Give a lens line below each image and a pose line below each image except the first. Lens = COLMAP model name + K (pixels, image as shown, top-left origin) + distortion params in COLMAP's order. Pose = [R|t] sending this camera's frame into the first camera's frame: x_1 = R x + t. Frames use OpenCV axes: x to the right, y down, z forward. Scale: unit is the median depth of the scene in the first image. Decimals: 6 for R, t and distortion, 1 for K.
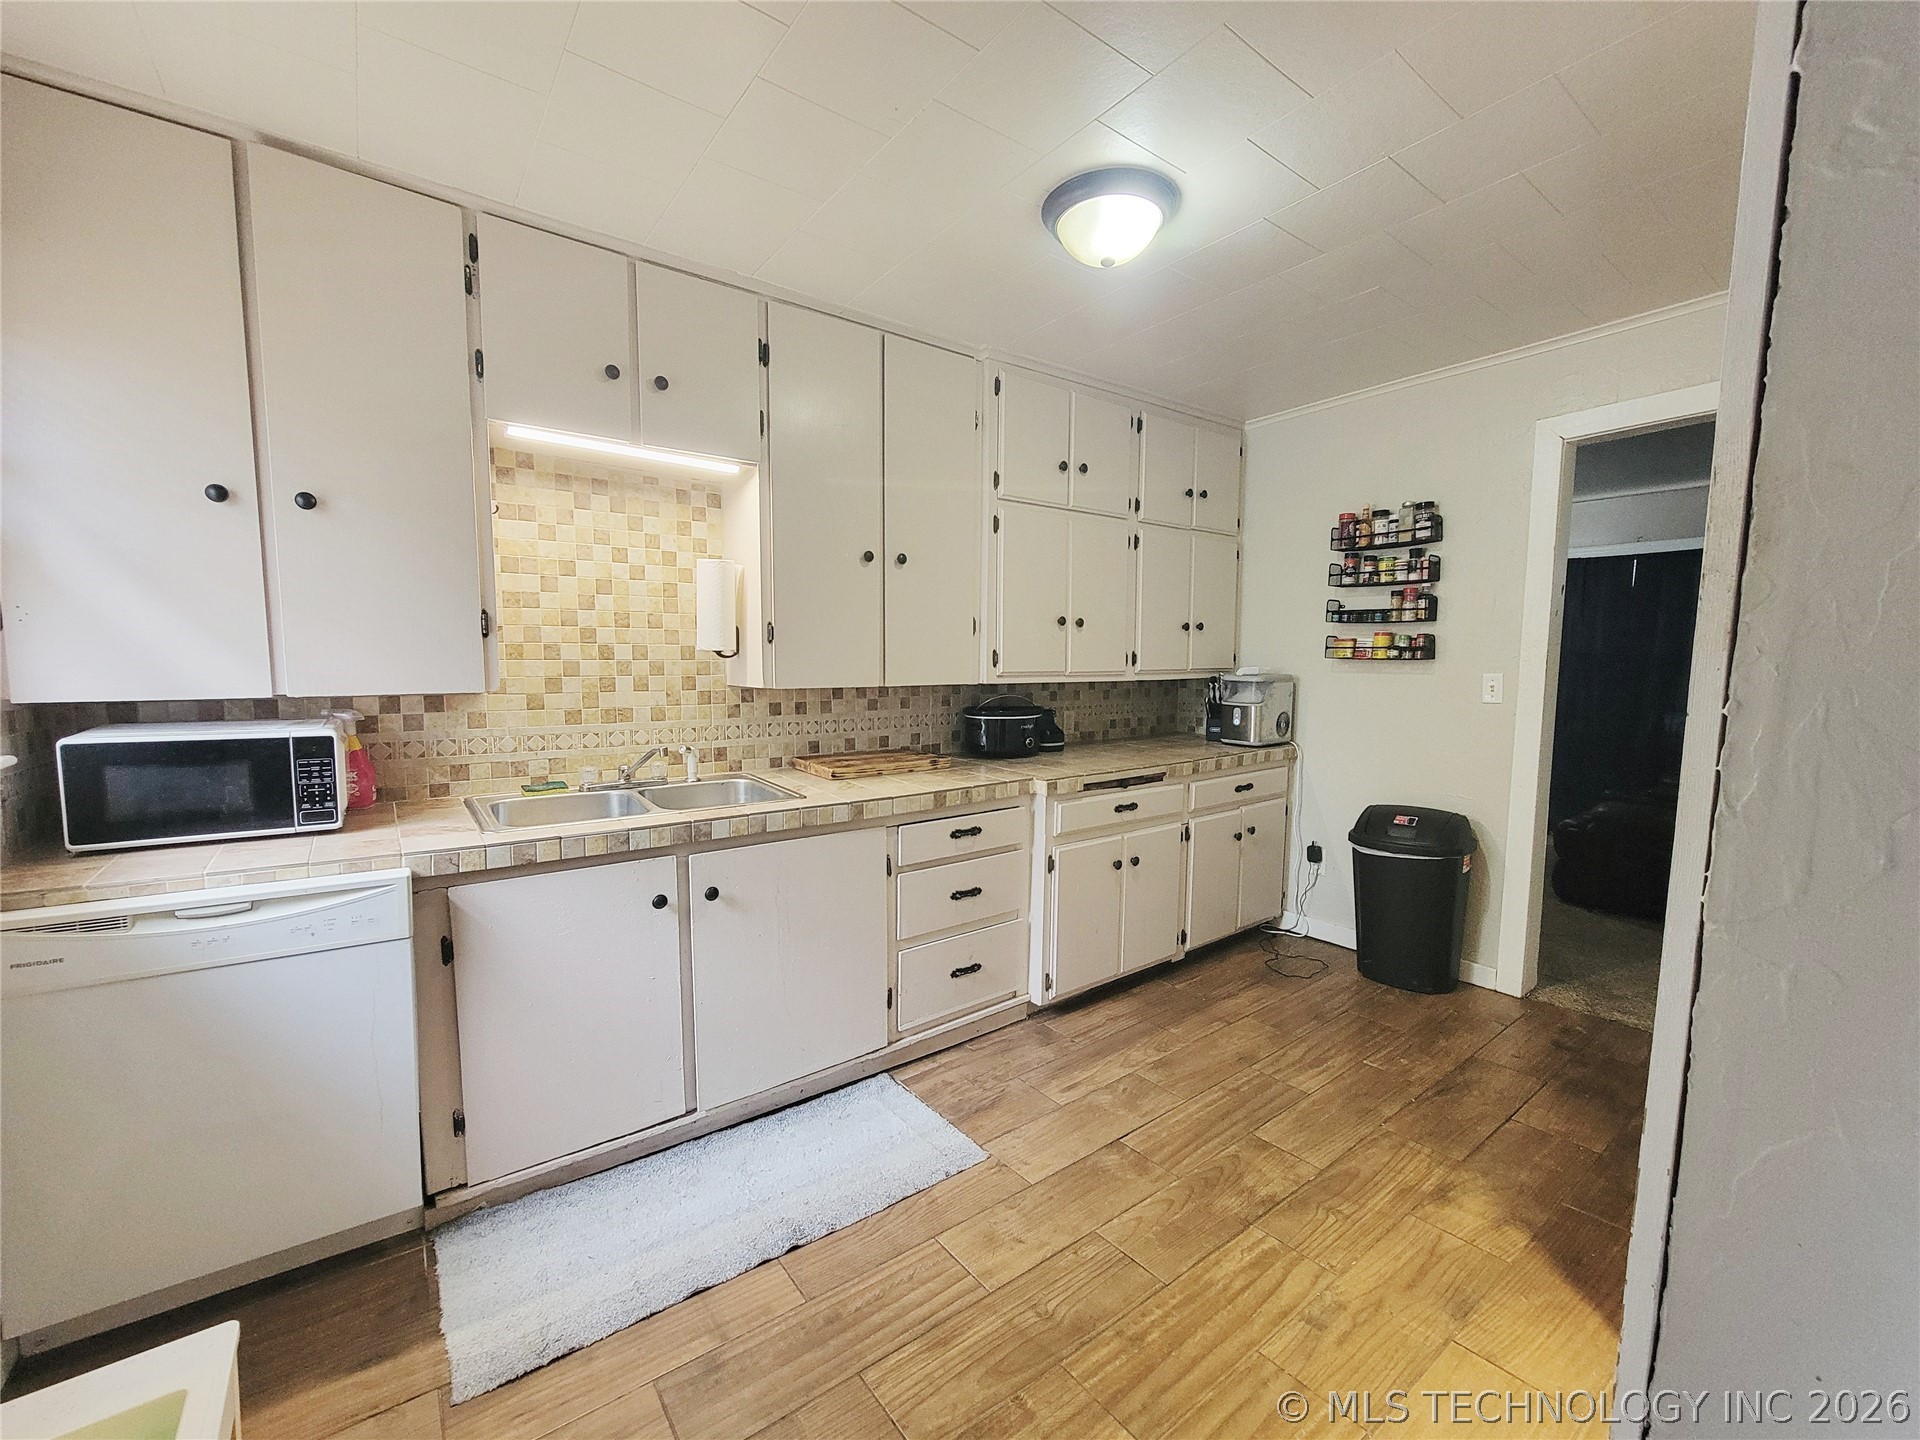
lens RADIAL K [[783.1, 0, 959.1], [0, 783.1, 726.5], [0, 0, 1]] dist [-0.003733, 0.000328]
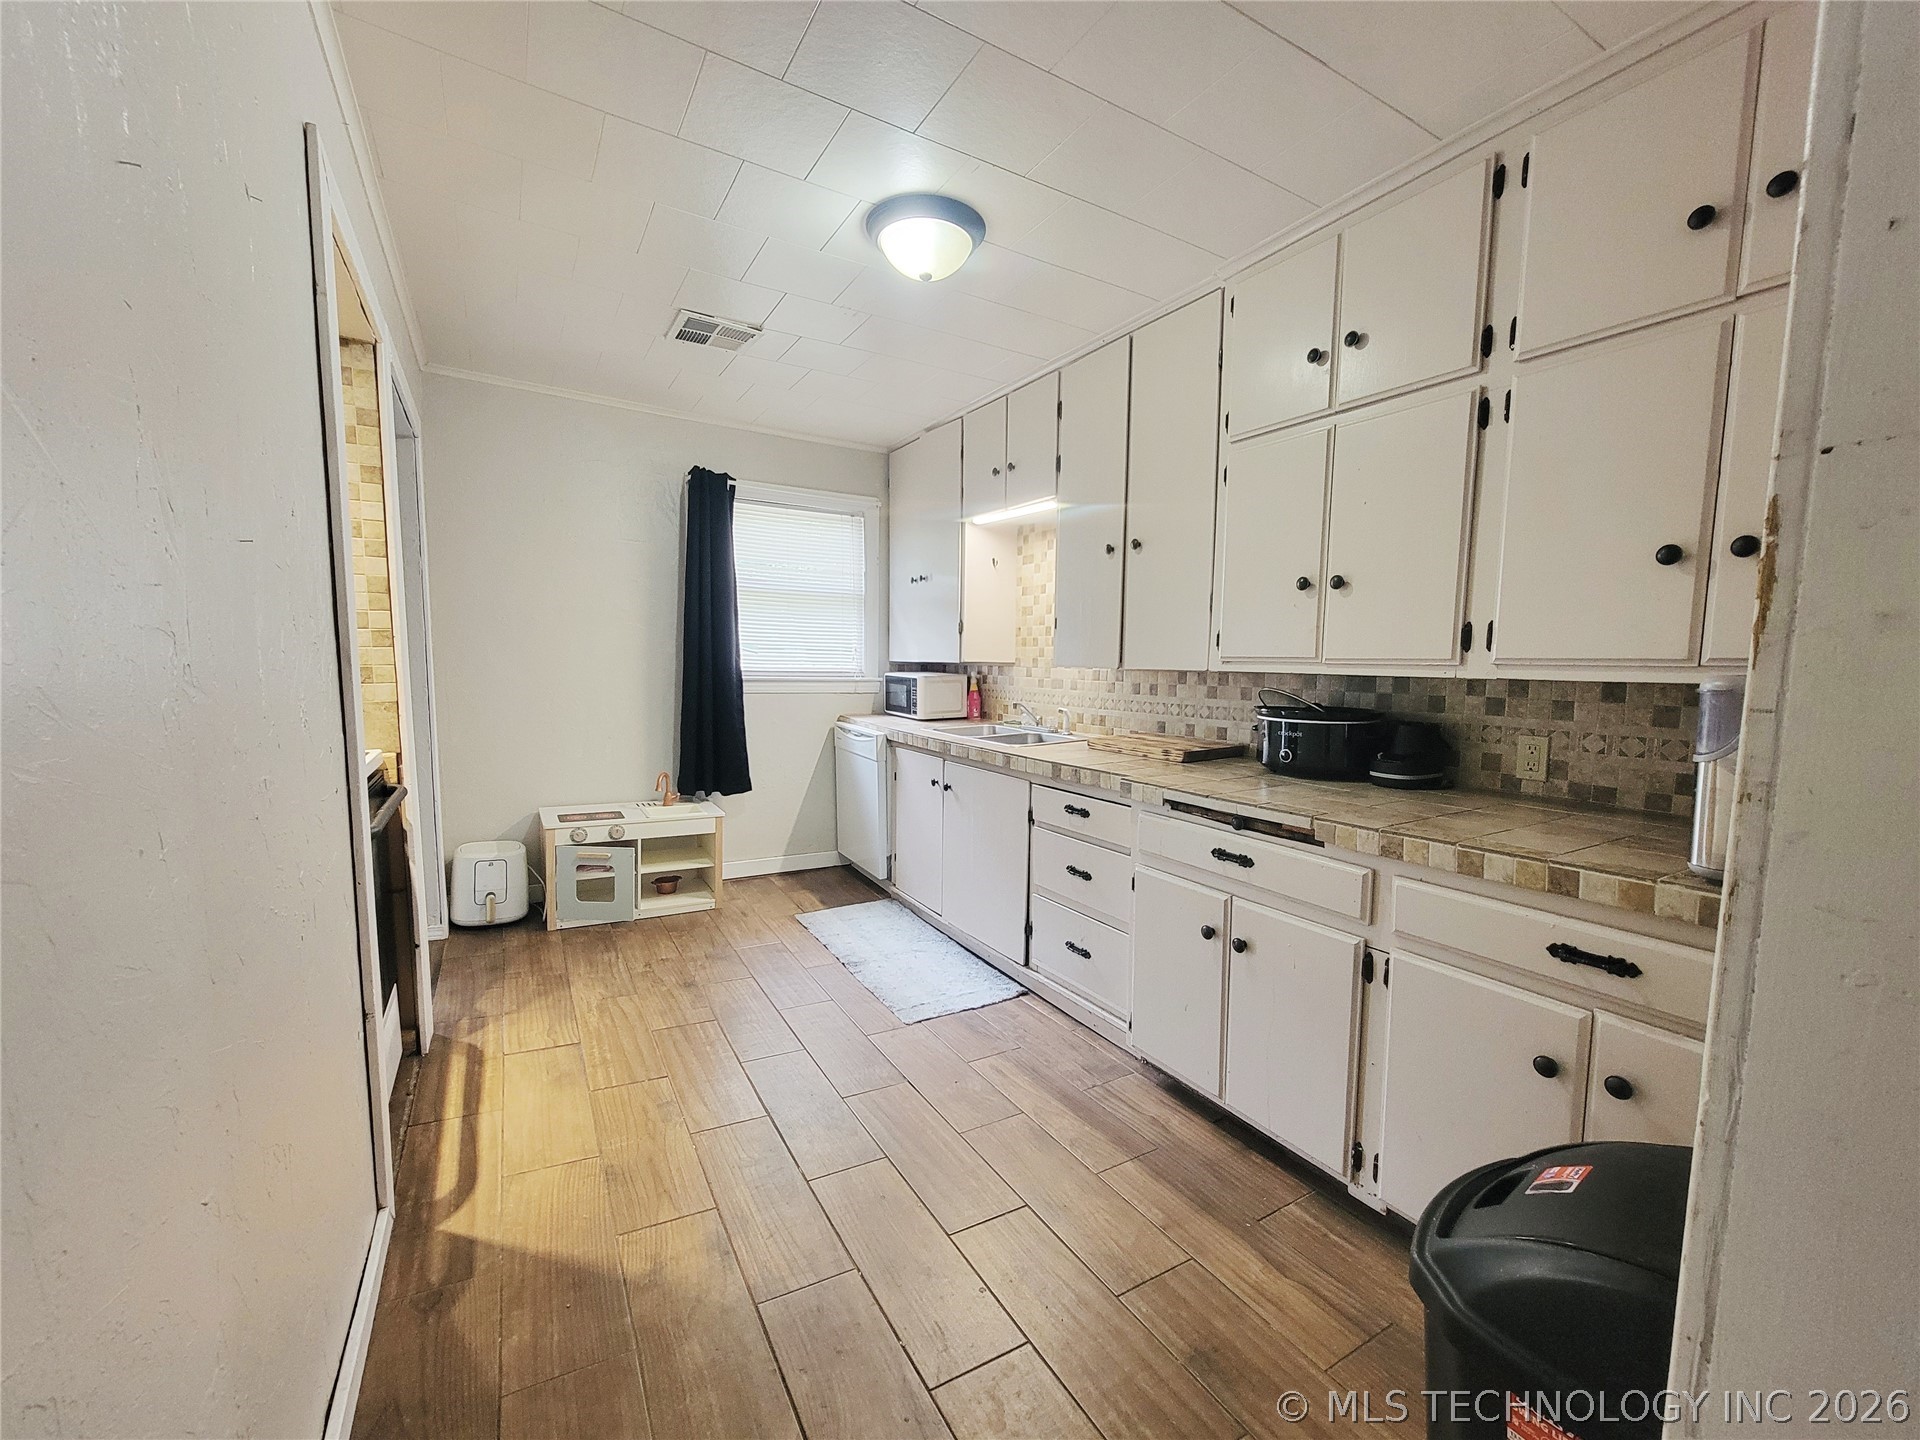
lens RADIAL K [[783.1, 0, 958.7], [0, 783.1, 726.3], [0, 0, 1]] dist [-0.003733, 0.000328]
pose [[-0.118609, 0.083358, -0.989436, 0.942713], [-0.100568, 0.990337, 0.095489, -0.050858], [0.987835, 0.110832, -0.109079, 0.874305]]
